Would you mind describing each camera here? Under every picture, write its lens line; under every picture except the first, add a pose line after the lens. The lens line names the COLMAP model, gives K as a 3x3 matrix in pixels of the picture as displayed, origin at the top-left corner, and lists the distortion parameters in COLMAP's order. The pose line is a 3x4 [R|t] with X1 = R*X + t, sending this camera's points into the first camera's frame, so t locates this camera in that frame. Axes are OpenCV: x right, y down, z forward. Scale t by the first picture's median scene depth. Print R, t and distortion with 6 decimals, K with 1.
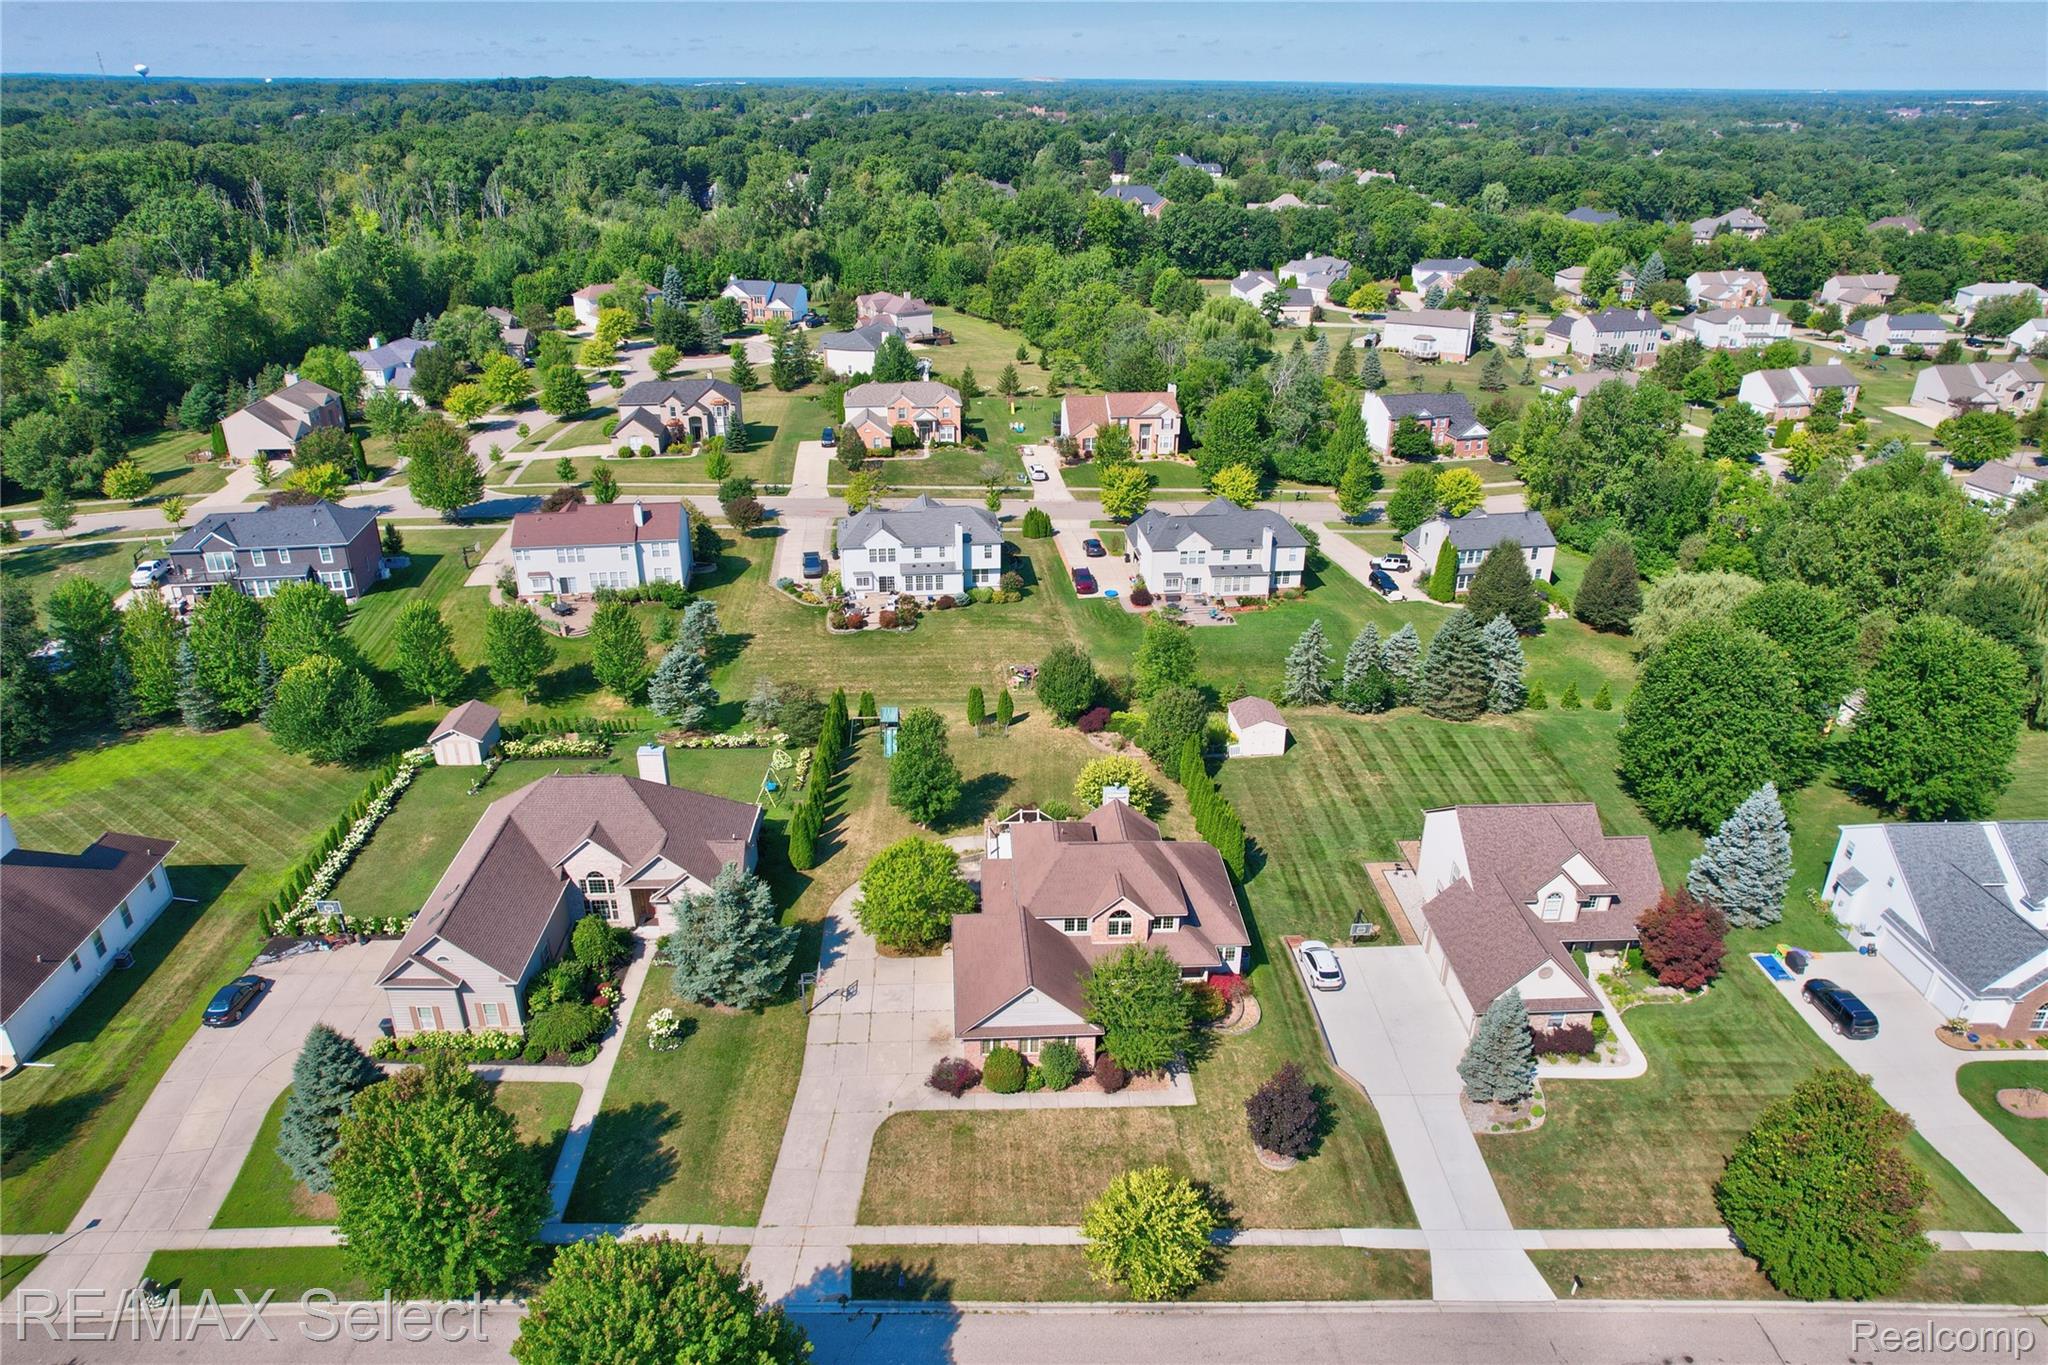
lens RADIAL K [[1312.9, 0, 1023.9], [0, 1312.9, 680.6], [0, 0, 1]] dist [-0.048346, -0.000604]
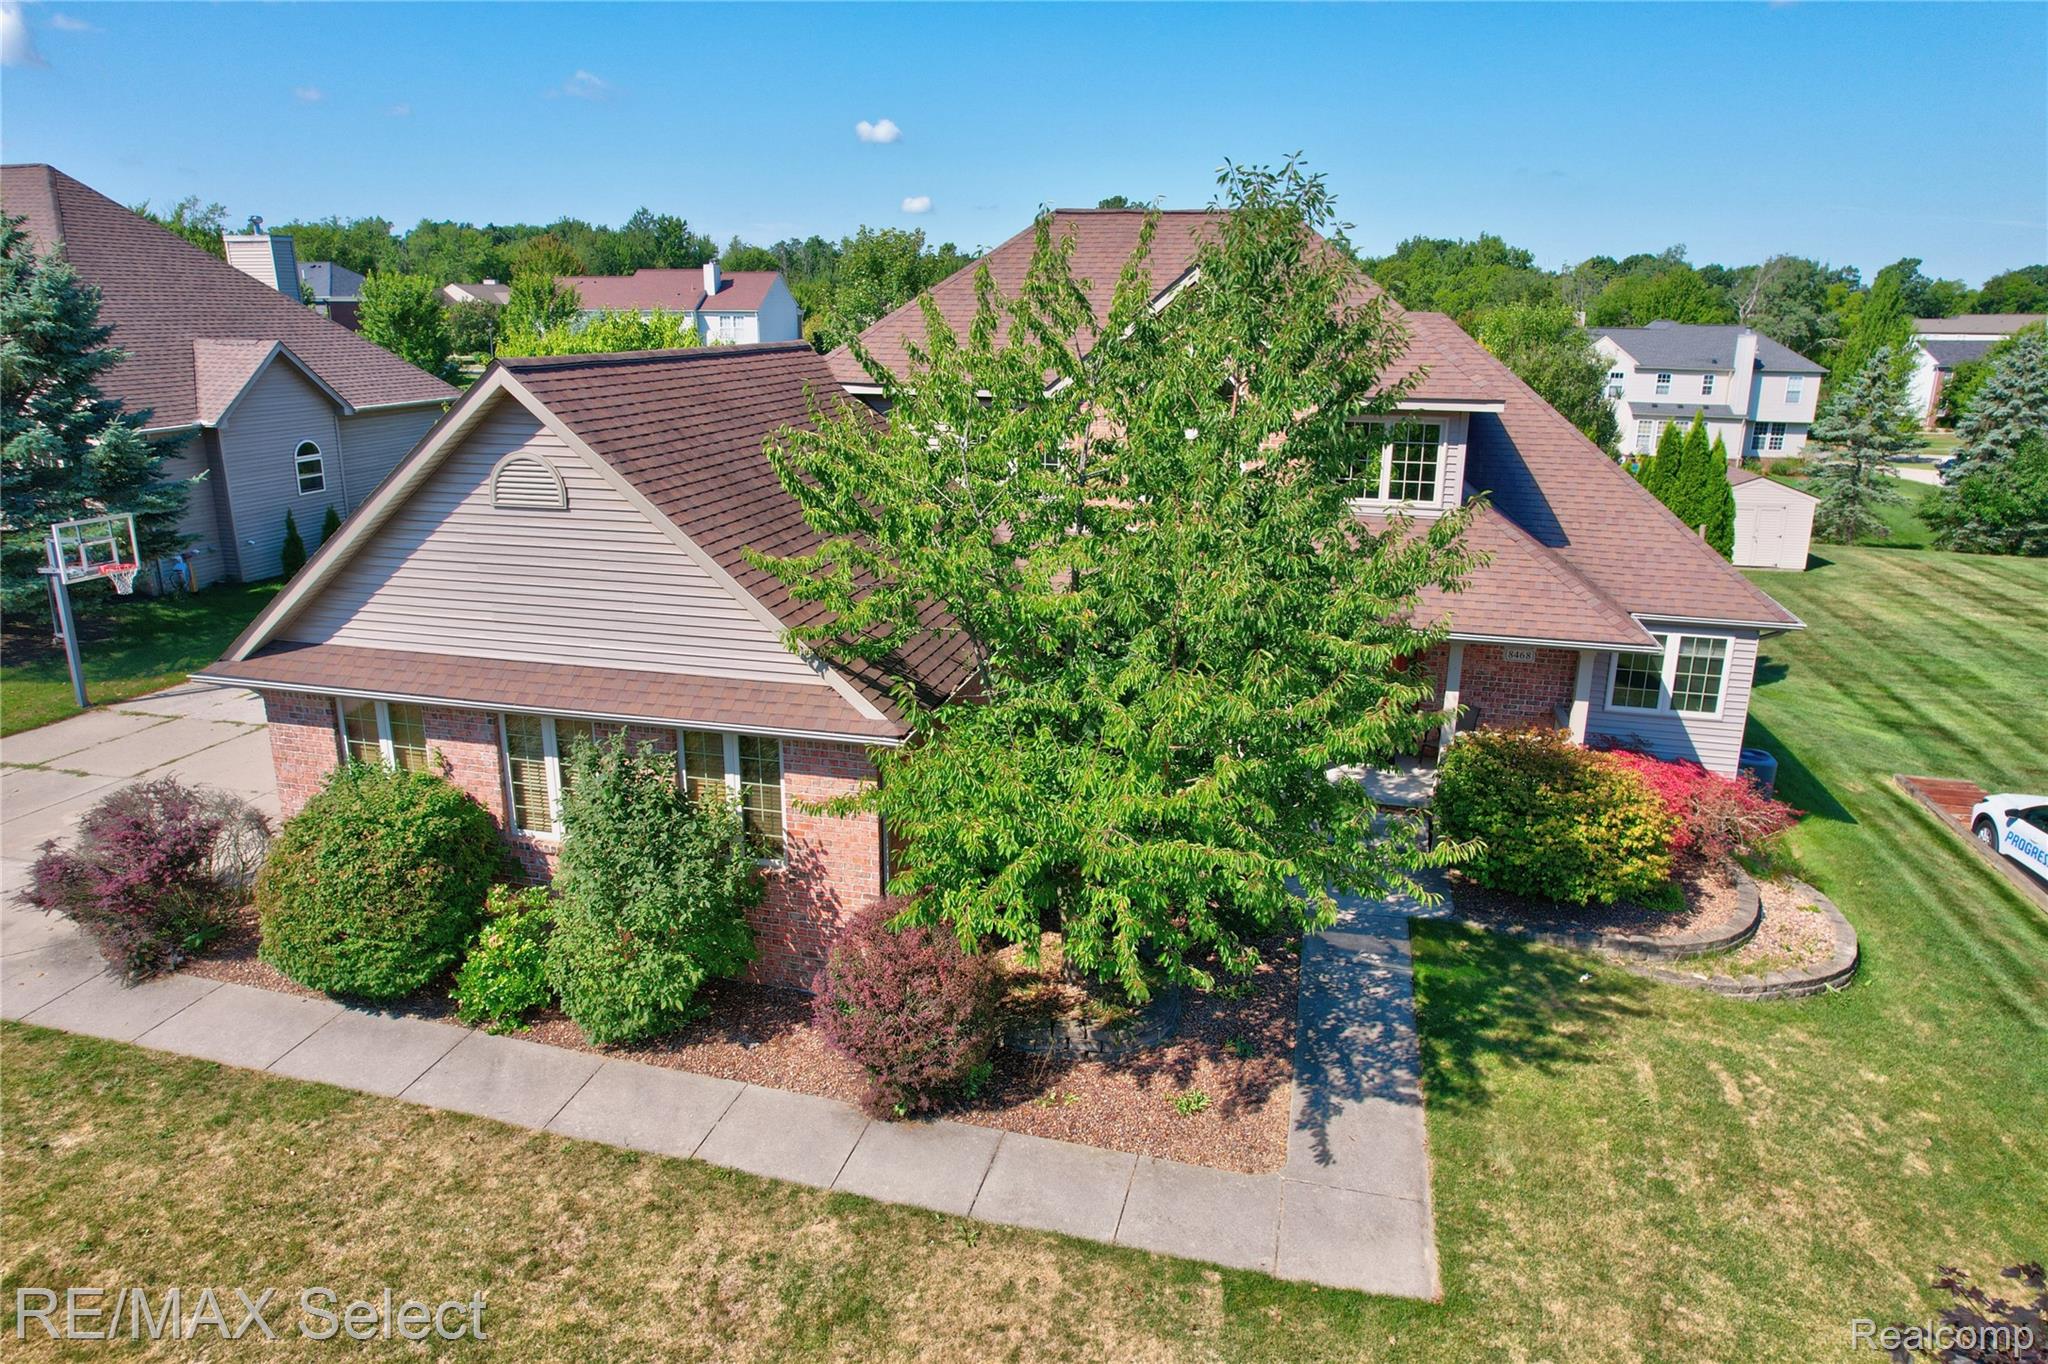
lens RADIAL K [[1313.4, 0, 1022.5], [0, 1313.4, 680.6], [0, 0, 1]] dist [-0.088478, 0.082253]
pose [[0.954042, 0.081966, -0.288246, 0.107402], [-0.128317, 0.980964, -0.145755, 0.247797], [0.270812, 0.176043, 0.946398, 0.734822]]
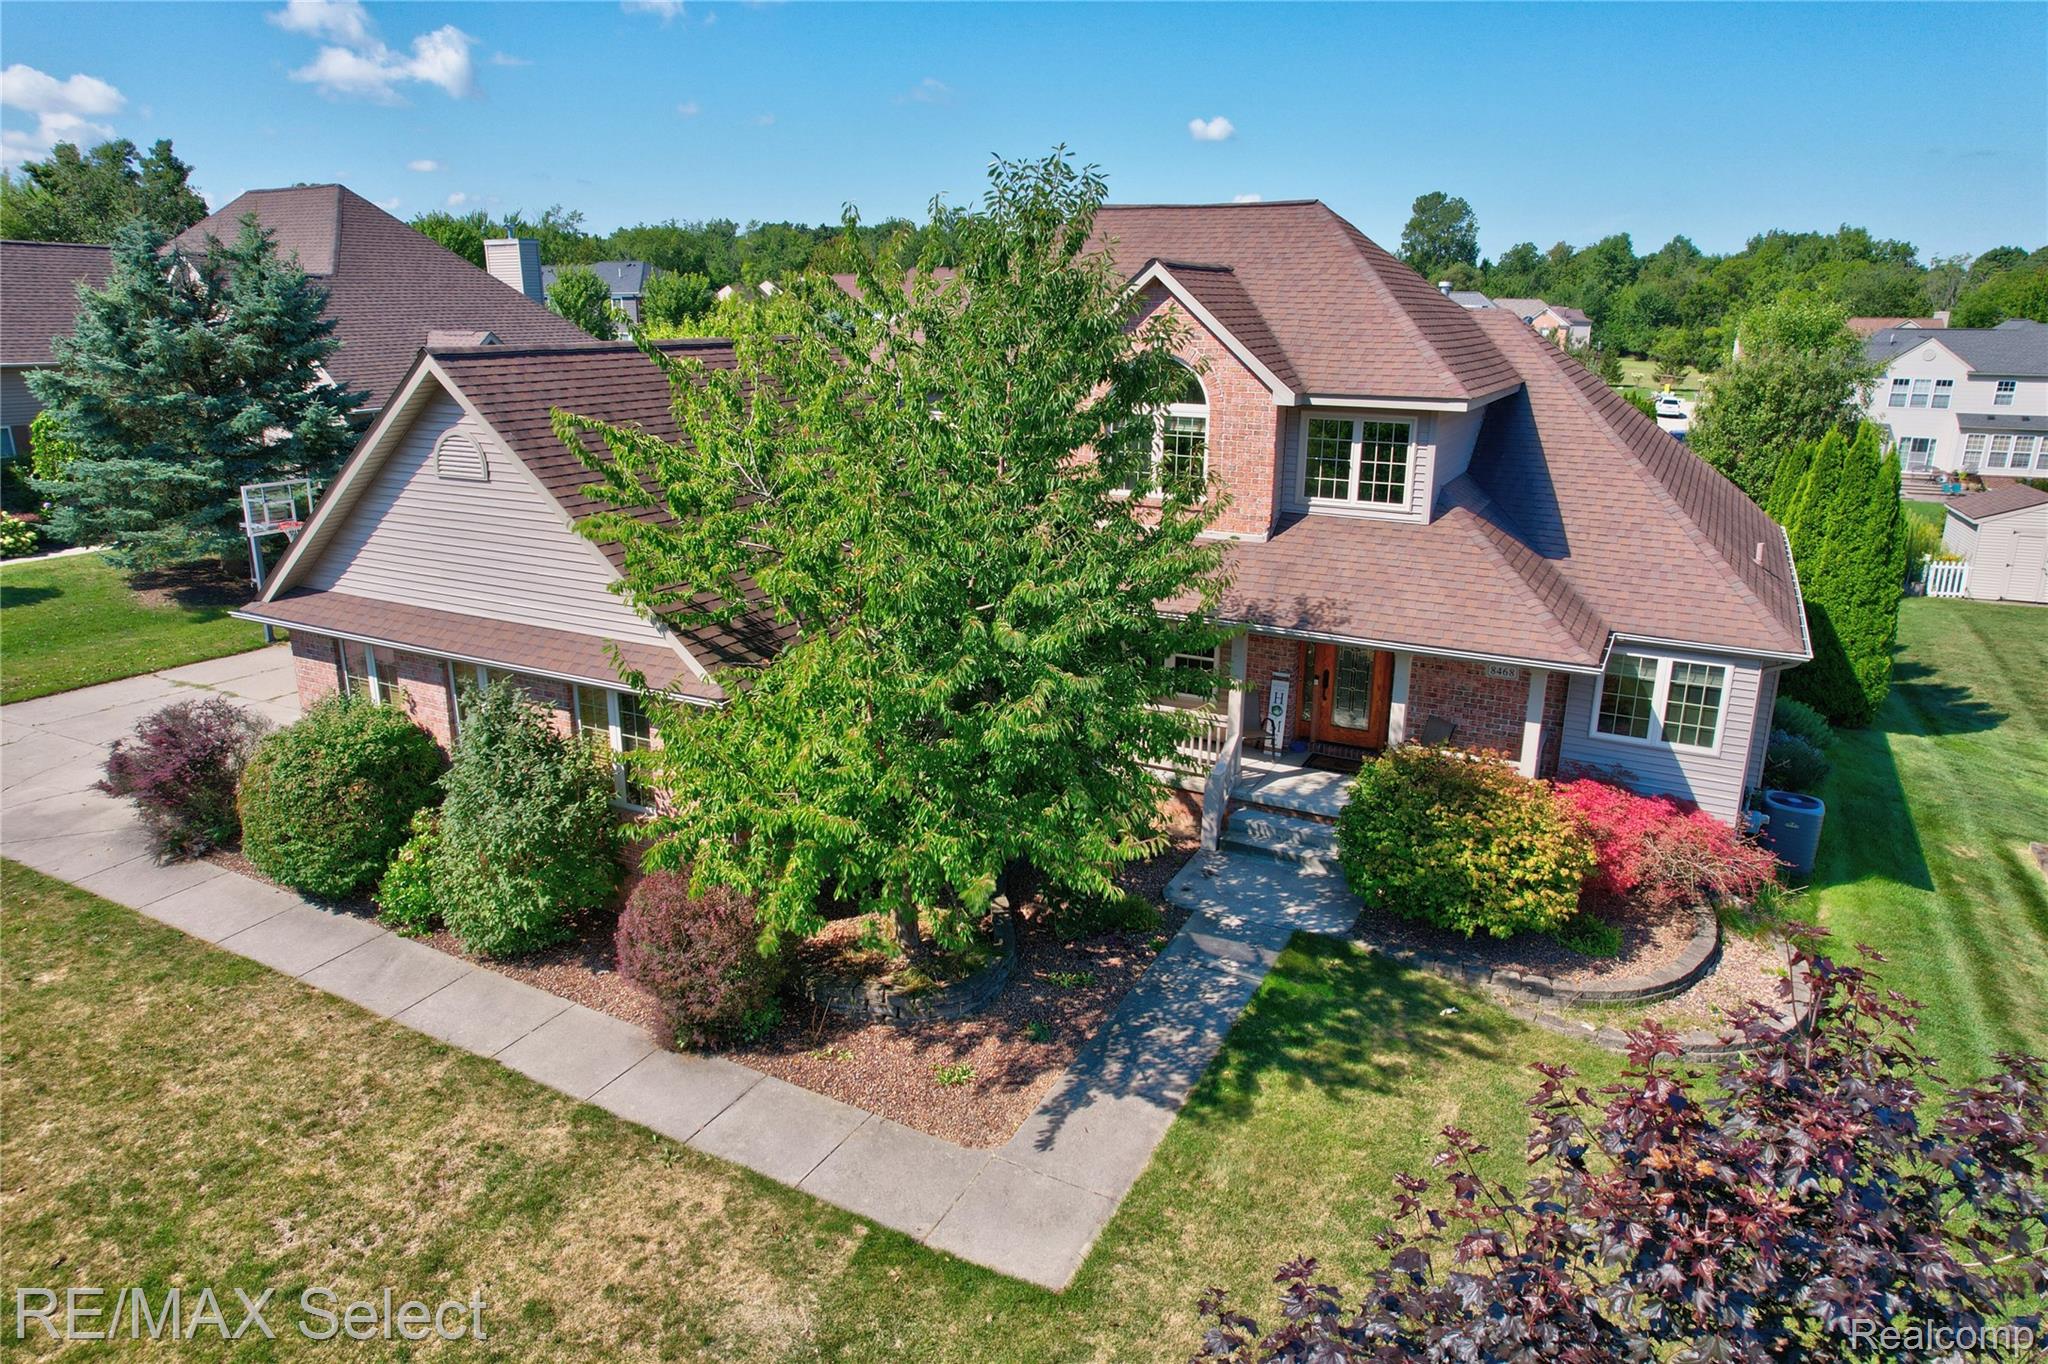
lens RADIAL K [[1313.4, 0, 1022.5], [0, 1313.4, 680.6], [0, 0, 1]] dist [-0.088478, 0.082253]
pose [[0.856195, 0.141888, -0.496788, 0.161358], [-0.221269, 0.969606, -0.104419, 0.240568], [0.466873, 0.199327, 0.861567, 0.751641]]
